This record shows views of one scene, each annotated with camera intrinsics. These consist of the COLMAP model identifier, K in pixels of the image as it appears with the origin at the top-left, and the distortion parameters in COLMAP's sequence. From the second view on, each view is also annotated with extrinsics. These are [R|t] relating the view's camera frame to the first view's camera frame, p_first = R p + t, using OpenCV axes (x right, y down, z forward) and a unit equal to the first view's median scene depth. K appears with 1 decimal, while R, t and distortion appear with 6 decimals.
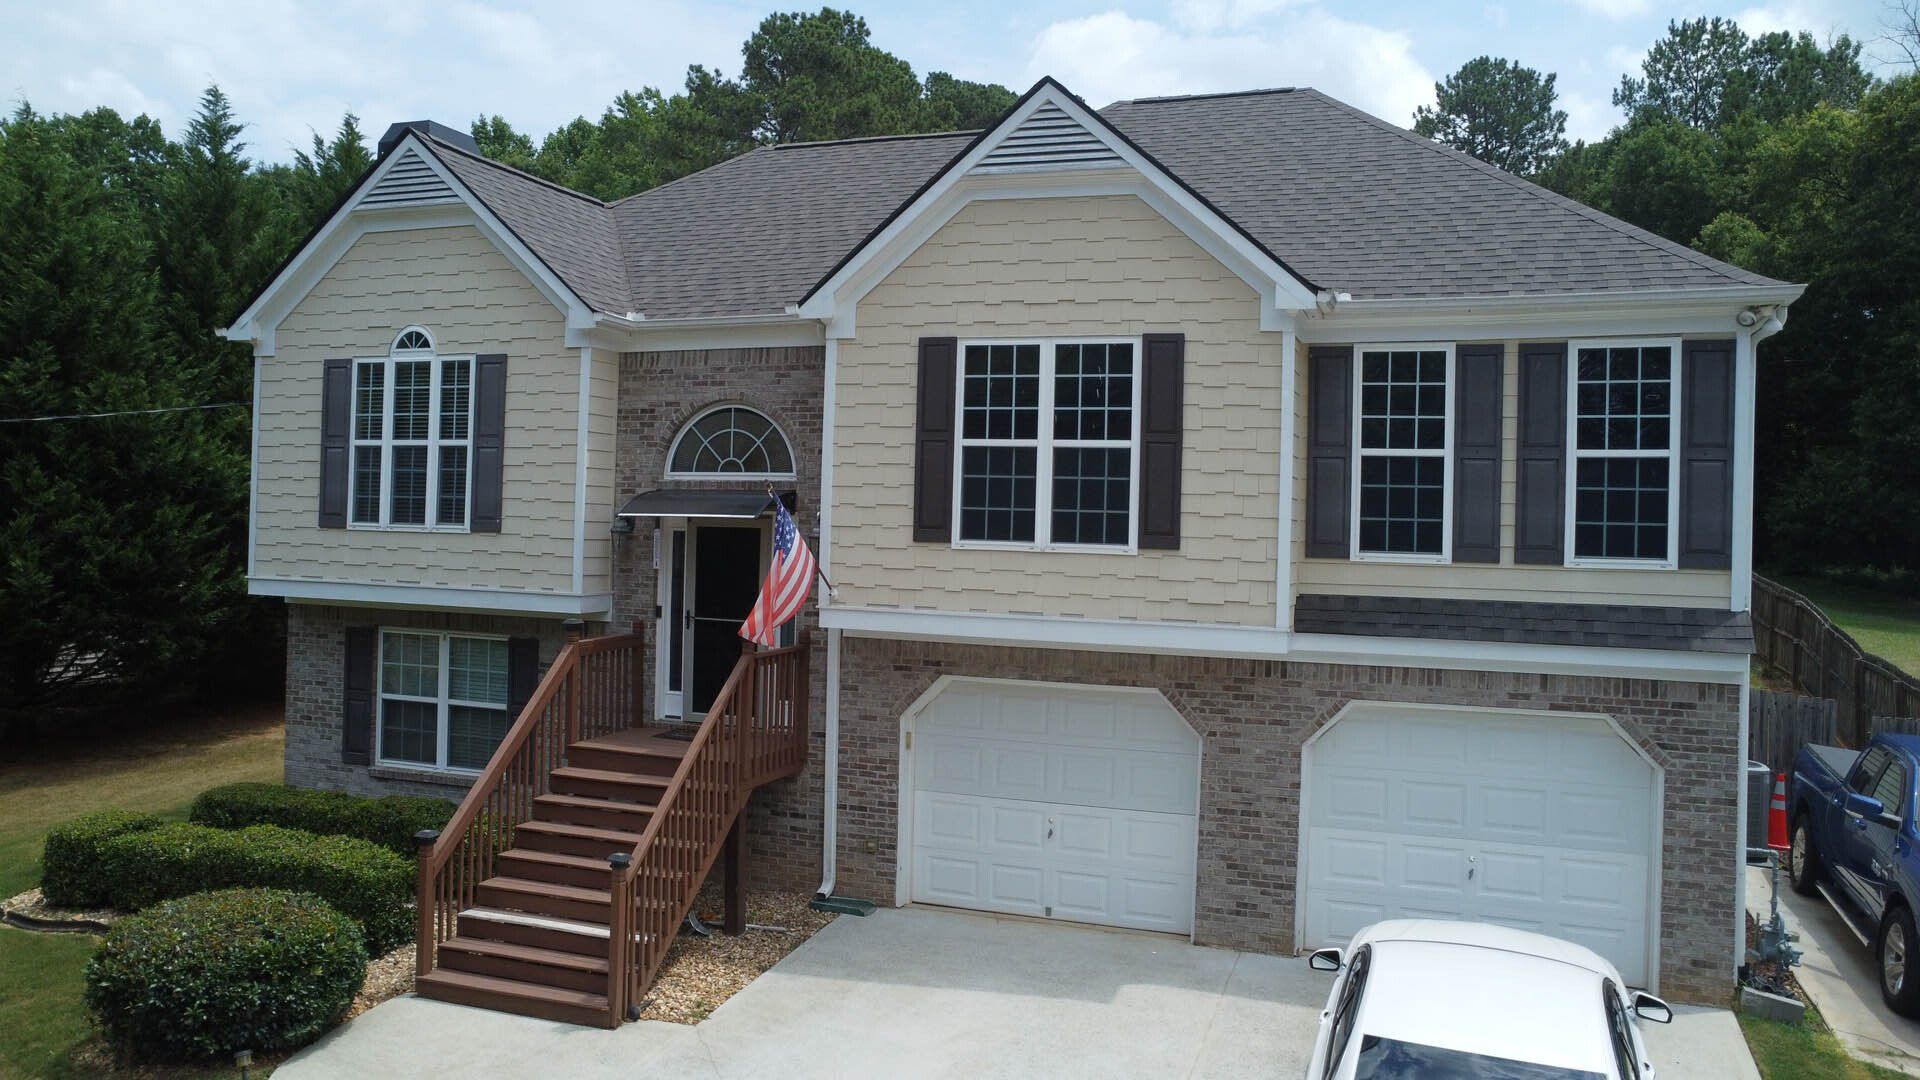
lens RADIAL K [[1419.7, 0, 970.1], [0, 1419.7, 516.3], [0, 0, 1]] dist [-0.157761, 0.260981]
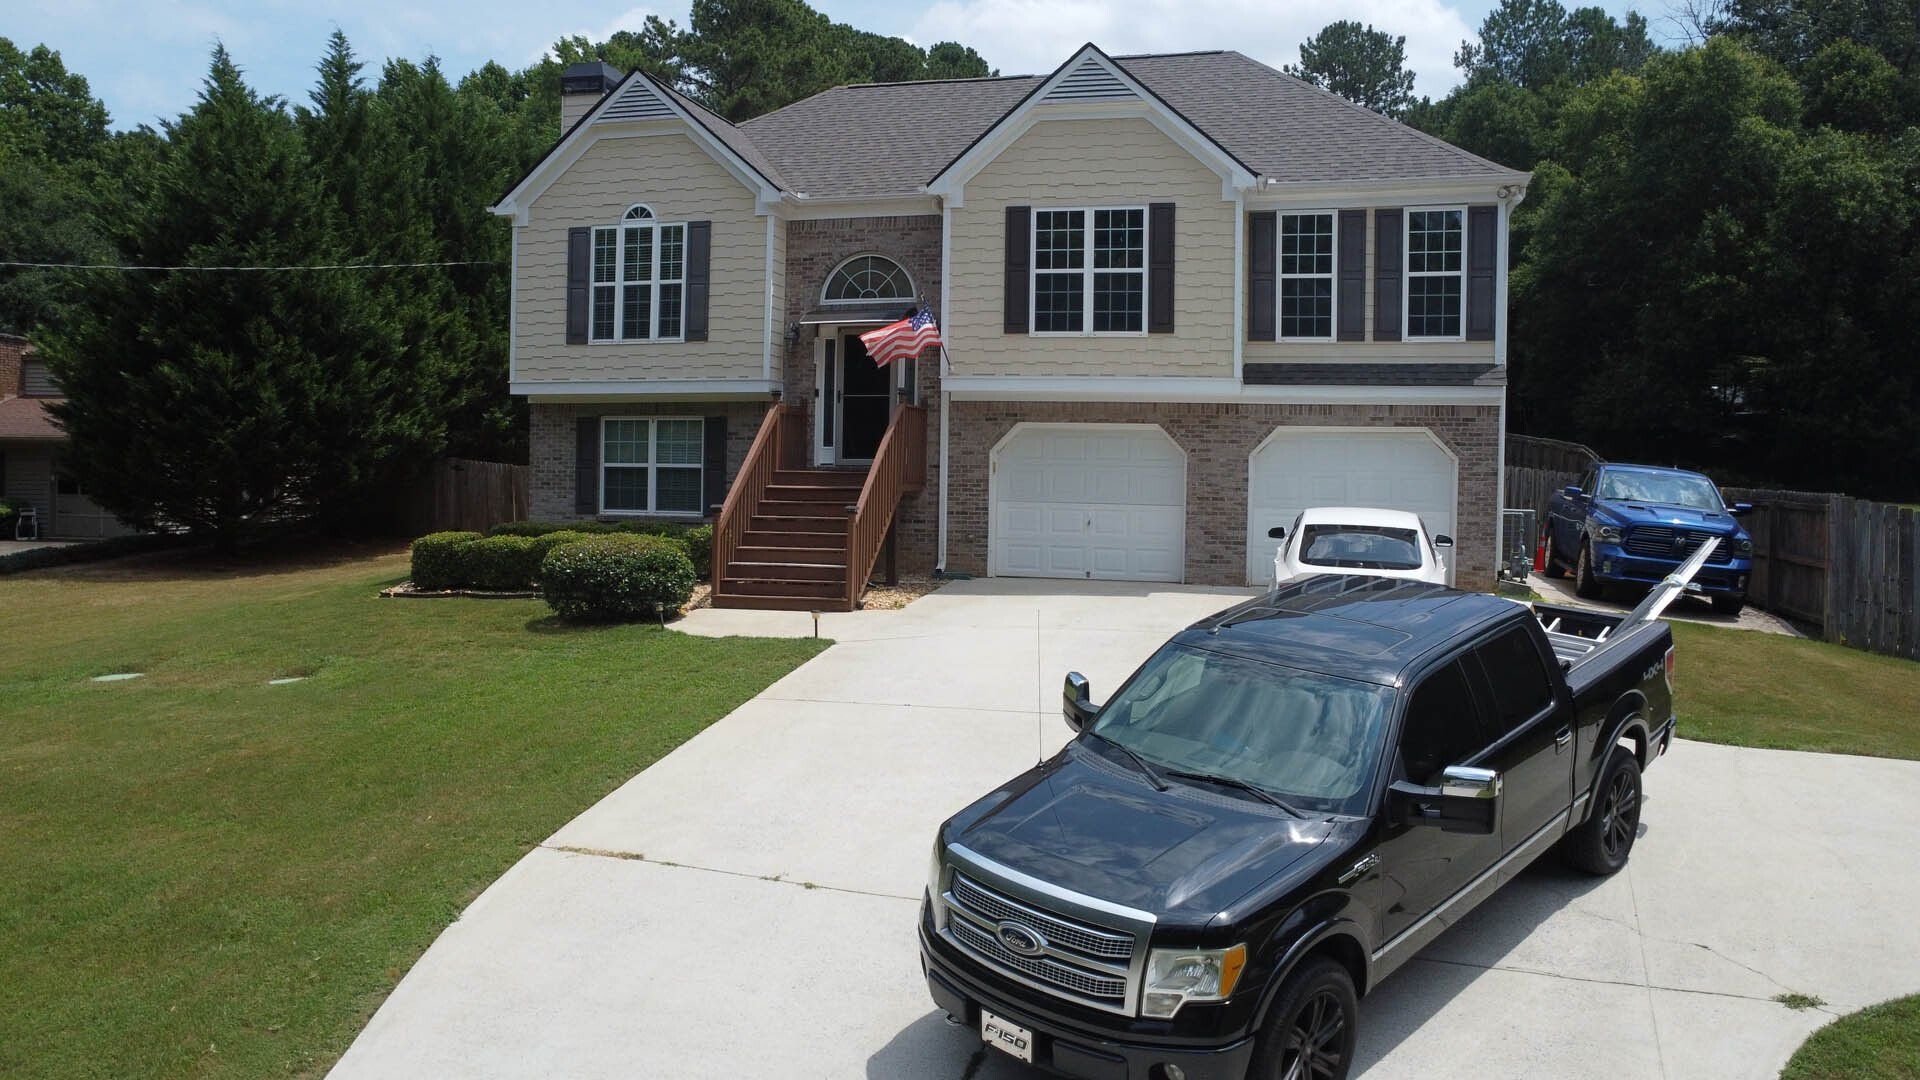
lens RADIAL K [[1418.4, 0, 962.3], [0, 1418.4, 511.1], [0, 0, 1]] dist [-0.168852, 0.268144]
pose [[0.996063, -0.010234, 0.088052, -0.226732], [0.007600, 0.999515, 0.030200, 0.166477], [-0.088319, -0.029412, 0.995658, -0.572543]]
